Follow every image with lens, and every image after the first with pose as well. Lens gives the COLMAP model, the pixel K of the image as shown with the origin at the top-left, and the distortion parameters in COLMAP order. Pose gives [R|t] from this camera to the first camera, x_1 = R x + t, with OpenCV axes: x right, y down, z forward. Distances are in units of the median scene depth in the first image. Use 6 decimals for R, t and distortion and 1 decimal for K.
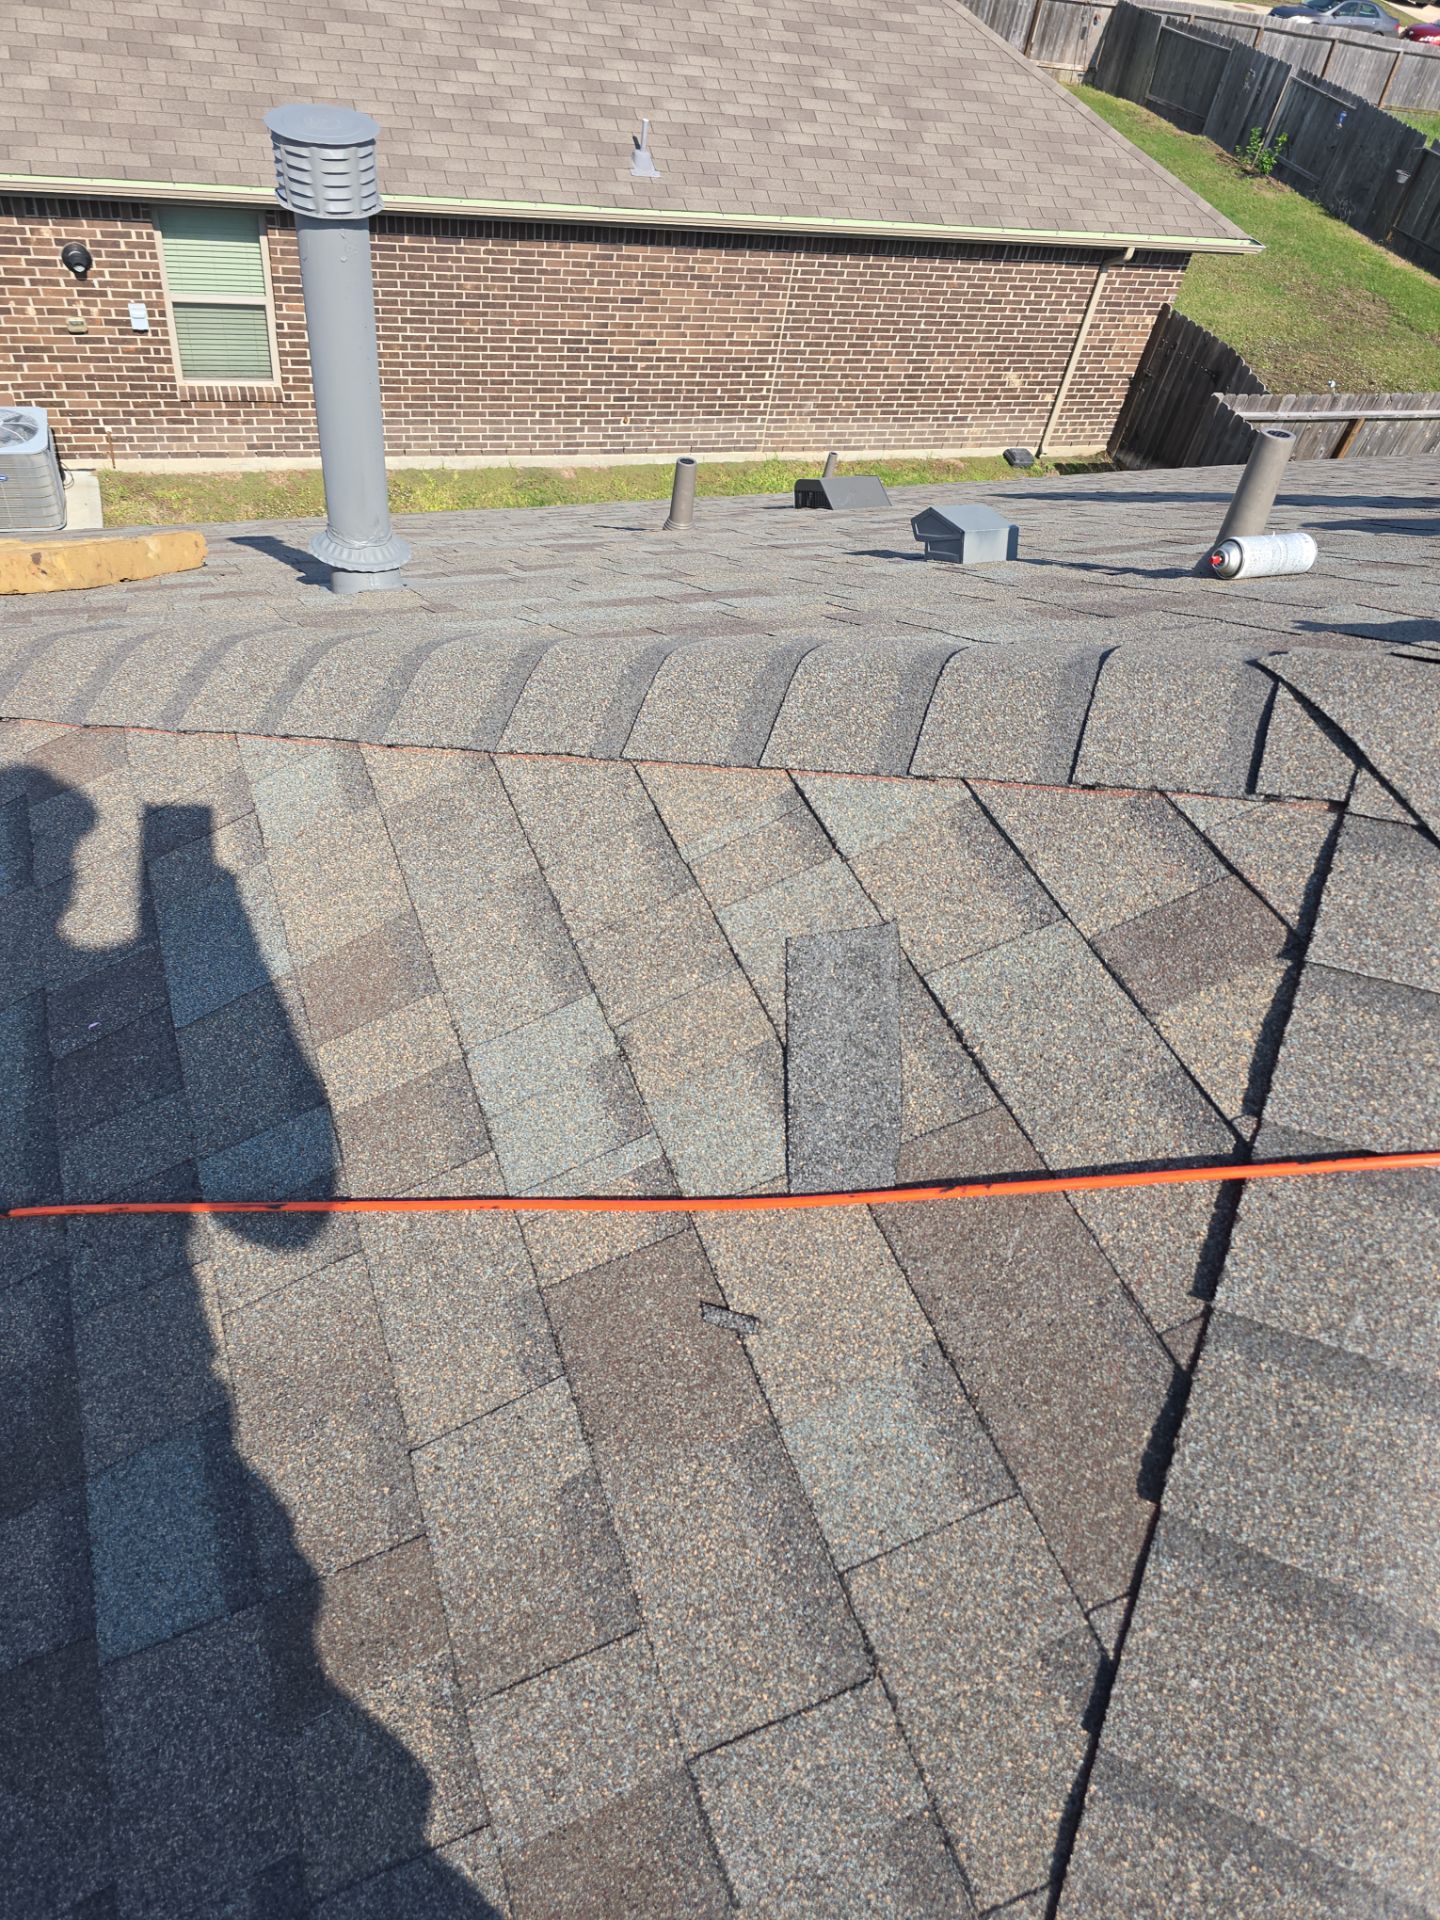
lens RADIAL K [[1290.0, 0, 724.4], [0, 1290.0, 956.1], [0, 0, 1]] dist [0.070763, -0.060461]
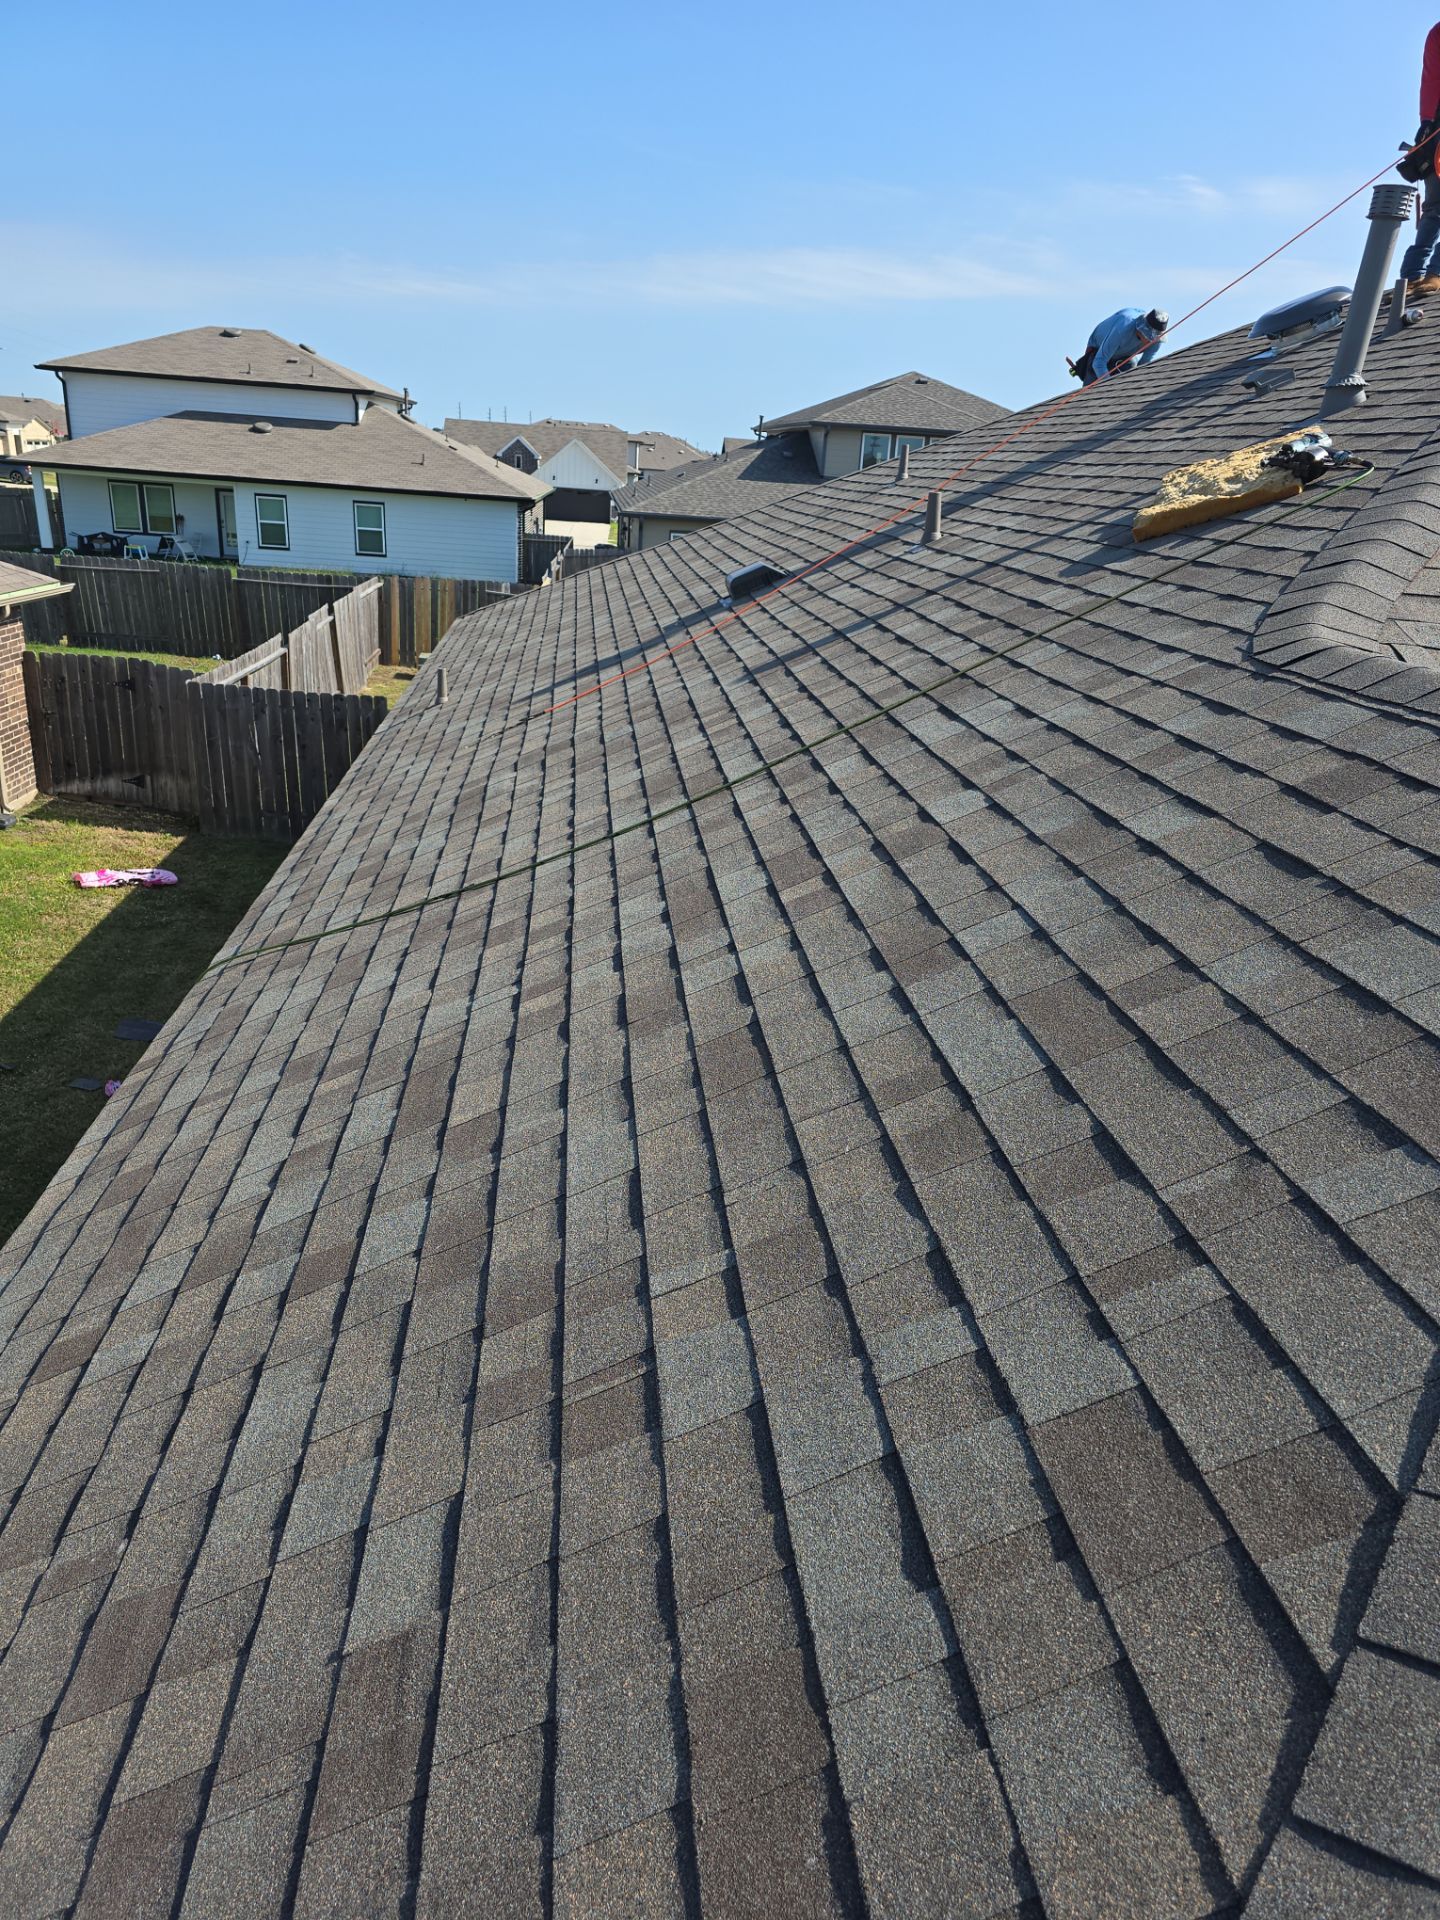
lens RADIAL K [[1274.1, 0, 743.0], [0, 1274.1, 962.8], [0, 0, 1]] dist [0.068303, -0.060592]
pose [[0.284079, -0.470079, 0.835659, -0.633976], [0.666928, 0.723051, 0.180014, -0.147048], [-0.688844, 0.506186, 0.518912, 0.231217]]
